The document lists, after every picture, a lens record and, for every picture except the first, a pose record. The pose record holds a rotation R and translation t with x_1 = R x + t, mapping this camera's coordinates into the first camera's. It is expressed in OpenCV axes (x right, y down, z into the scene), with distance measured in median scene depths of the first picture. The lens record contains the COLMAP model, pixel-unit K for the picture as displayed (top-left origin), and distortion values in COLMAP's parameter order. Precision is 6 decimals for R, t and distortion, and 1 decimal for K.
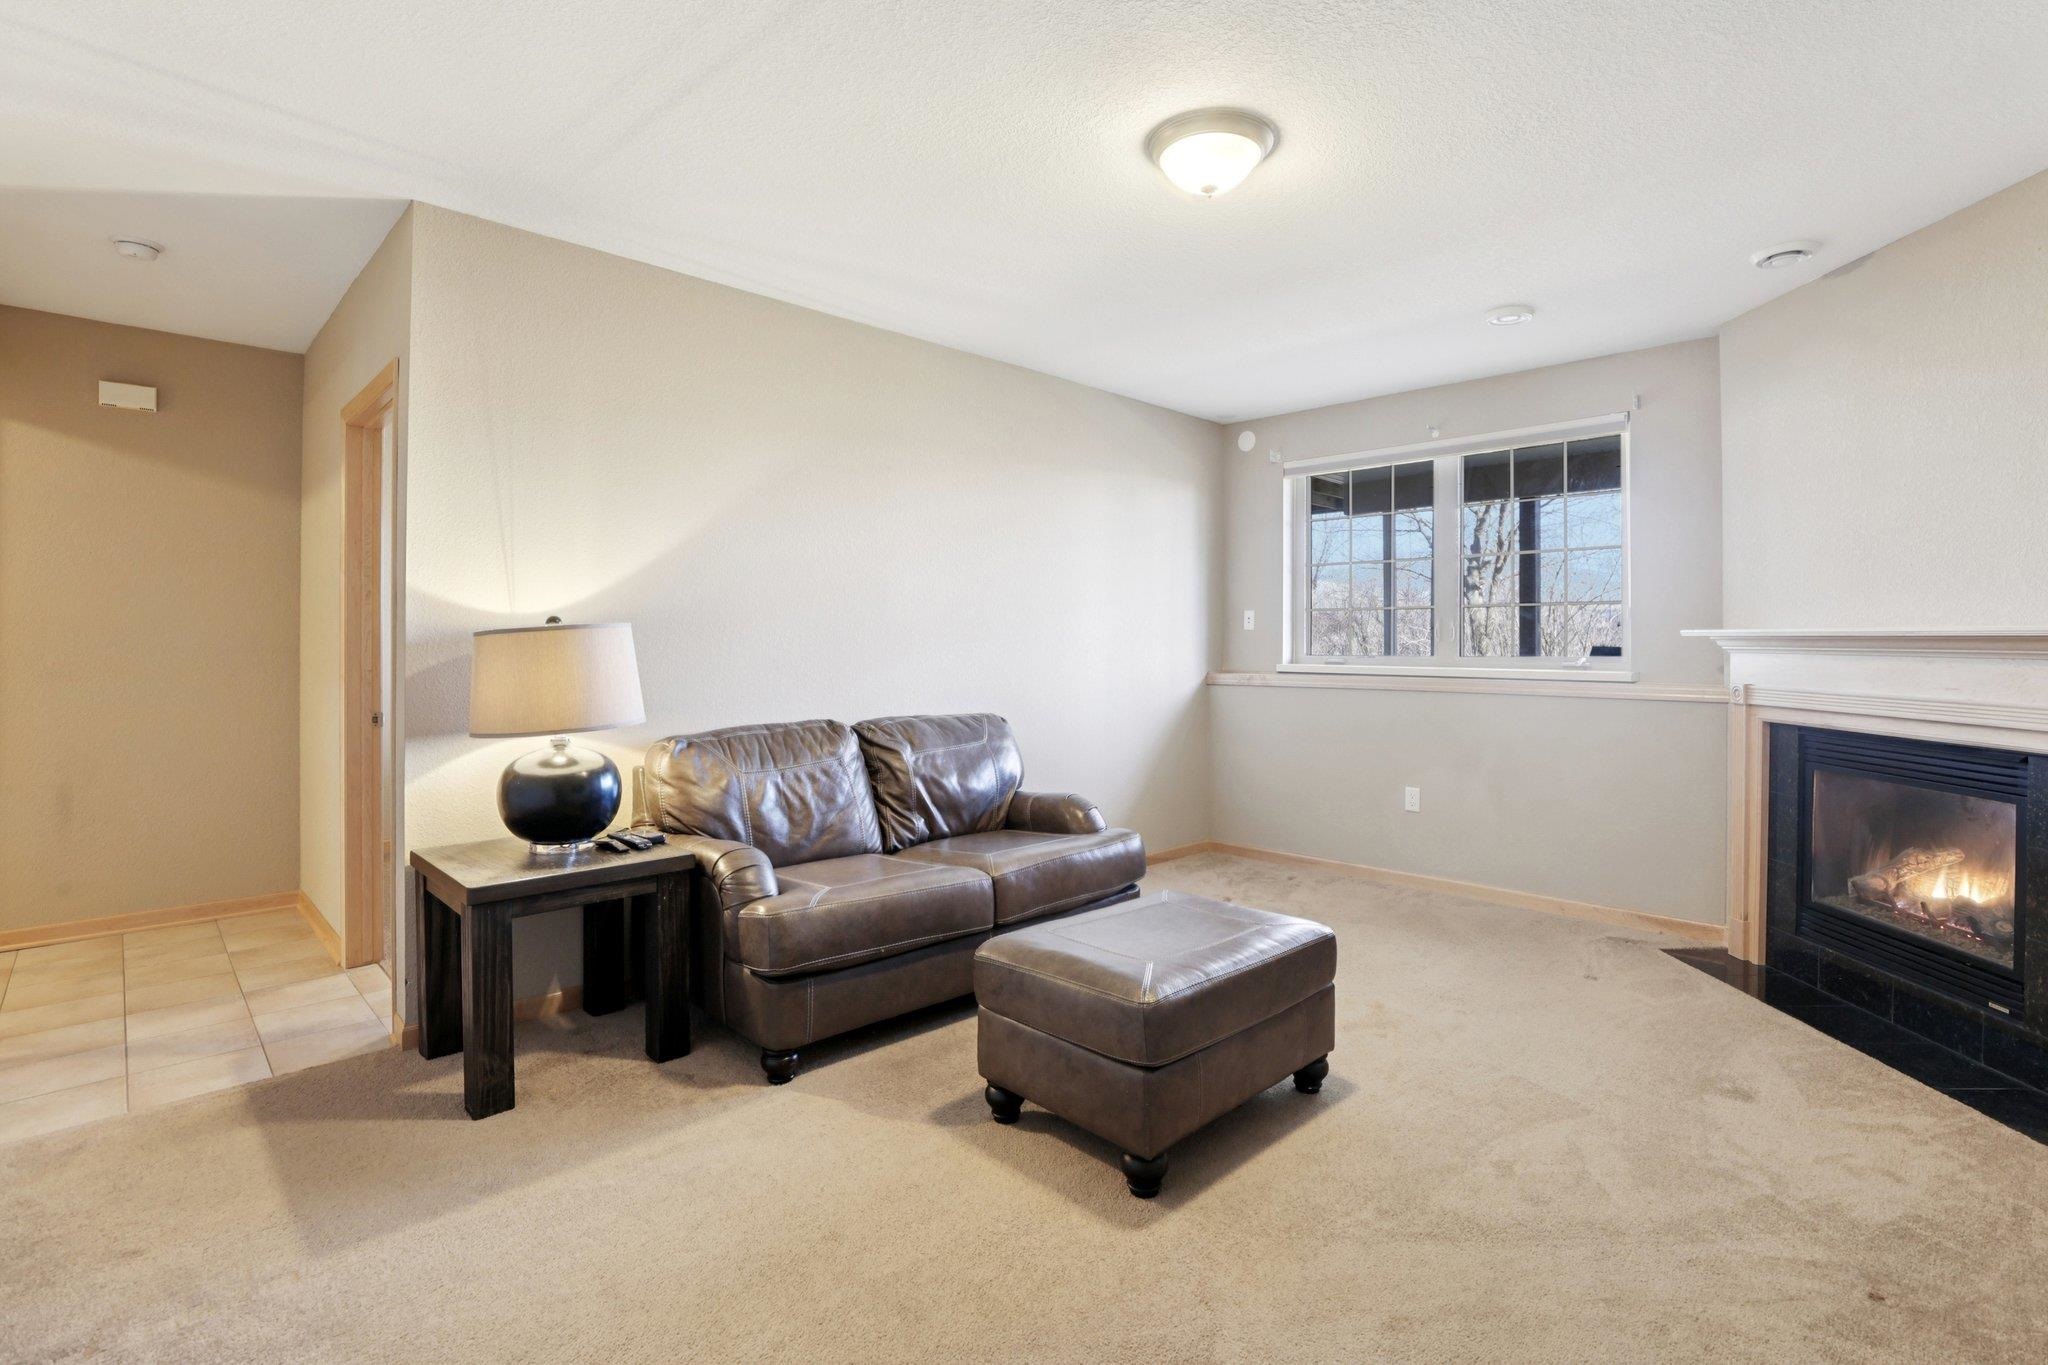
lens RADIAL K [[971.1, 0, 1043.0], [0, 971.1, 638.7], [0, 0, 1]] dist [-0.031491, 0.000132]
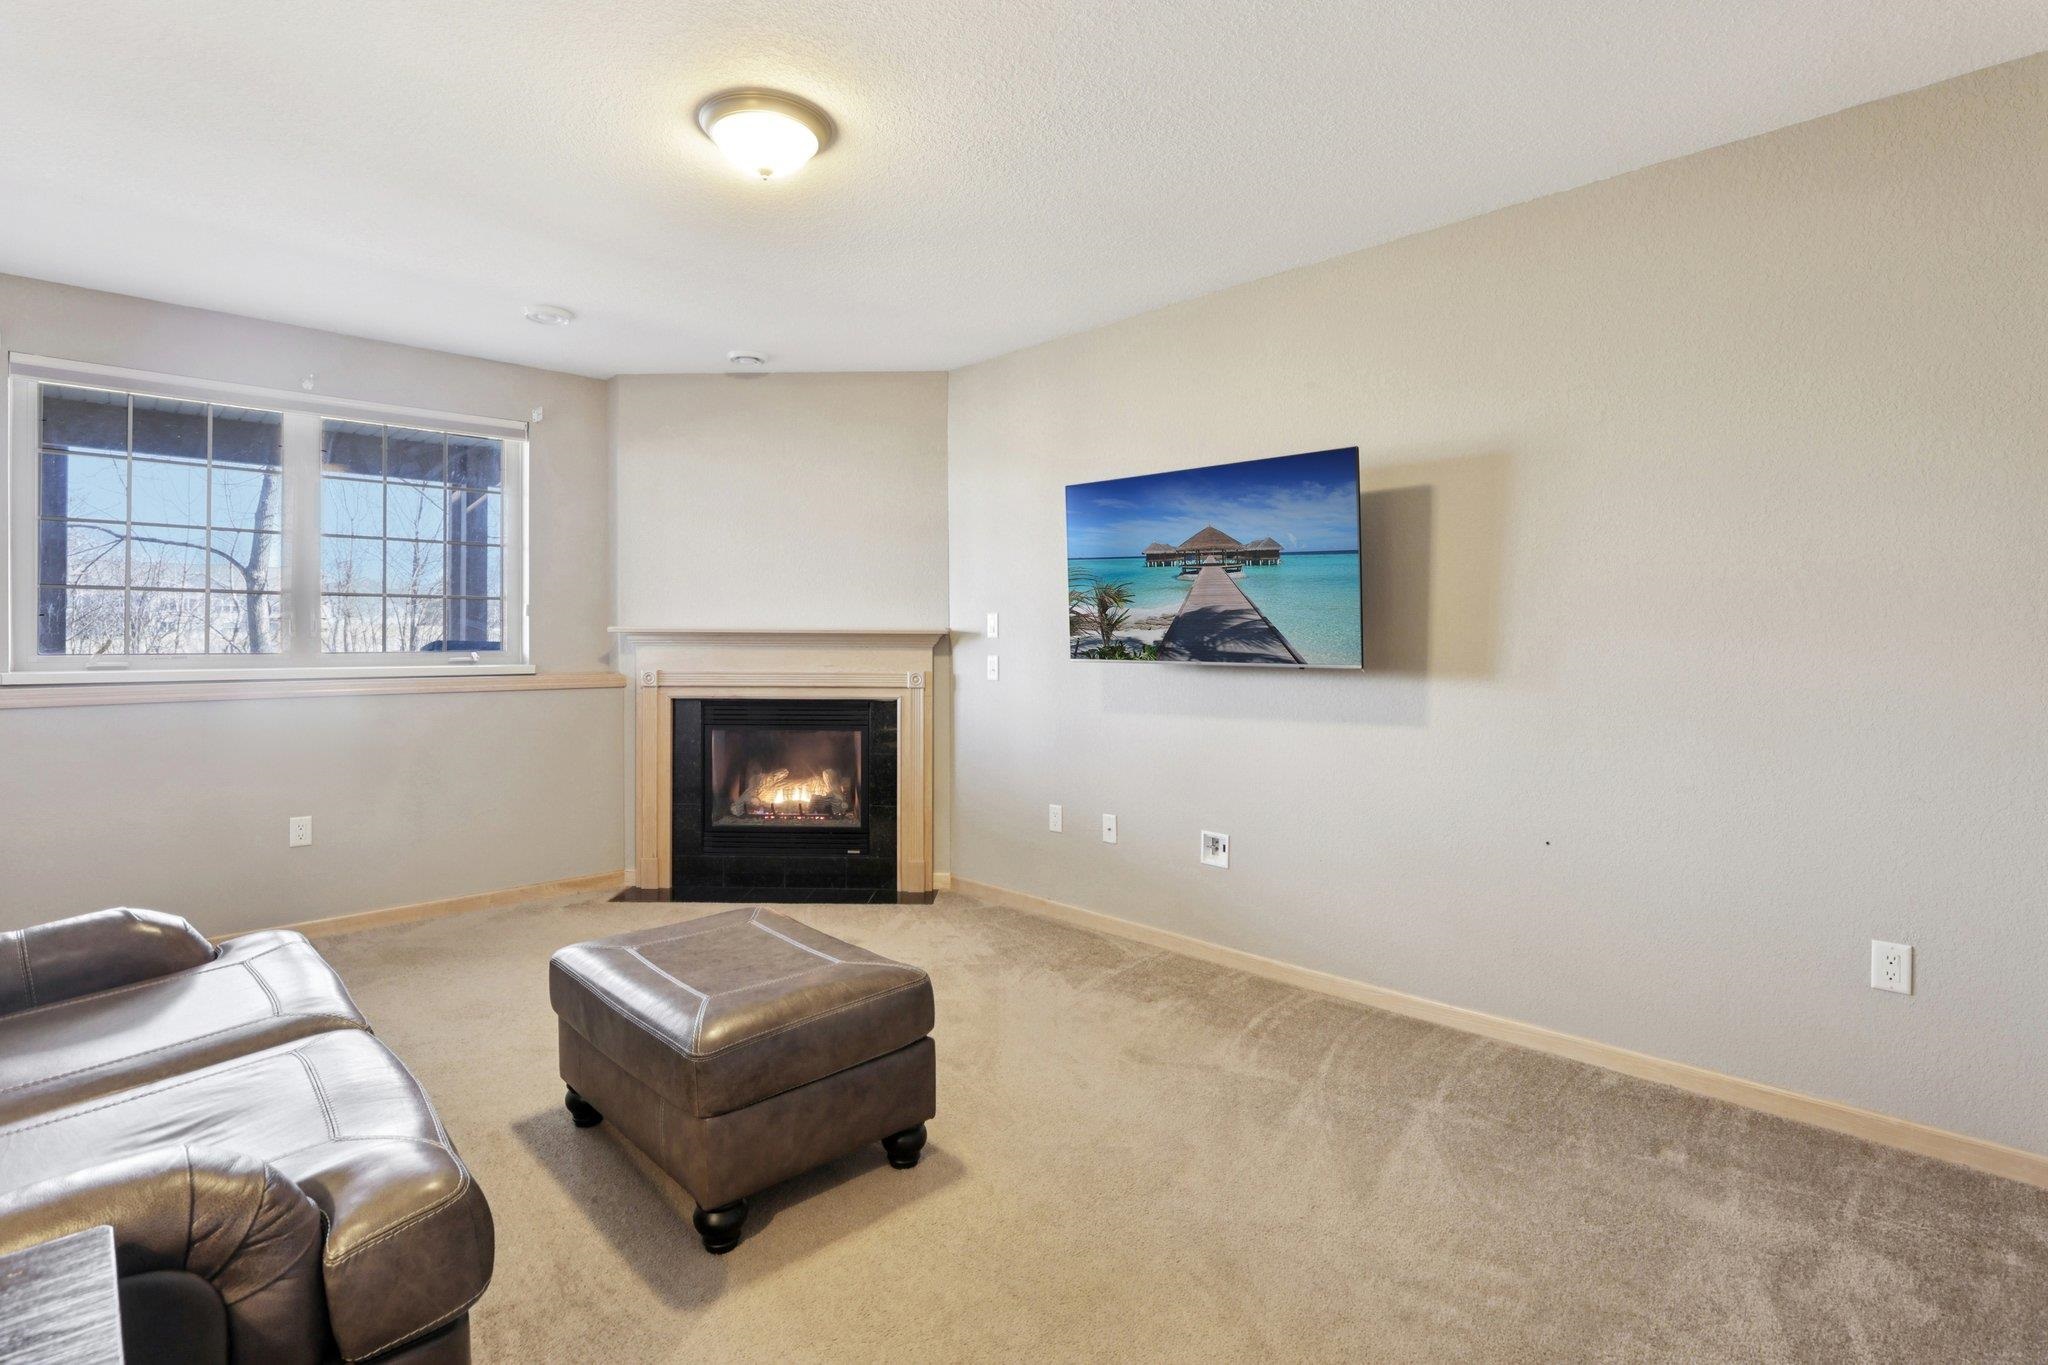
lens RADIAL K [[971.1, 0, 1043.0], [0, 971.1, 638.7], [0, 0, 1]] dist [-0.031491, 0.000132]
pose [[-0.008424, -0.003293, 0.999959, -0.570863], [-0.002377, 0.999992, 0.003273, 0.000870], [-0.999962, -0.002349, -0.008432, 0.520849]]
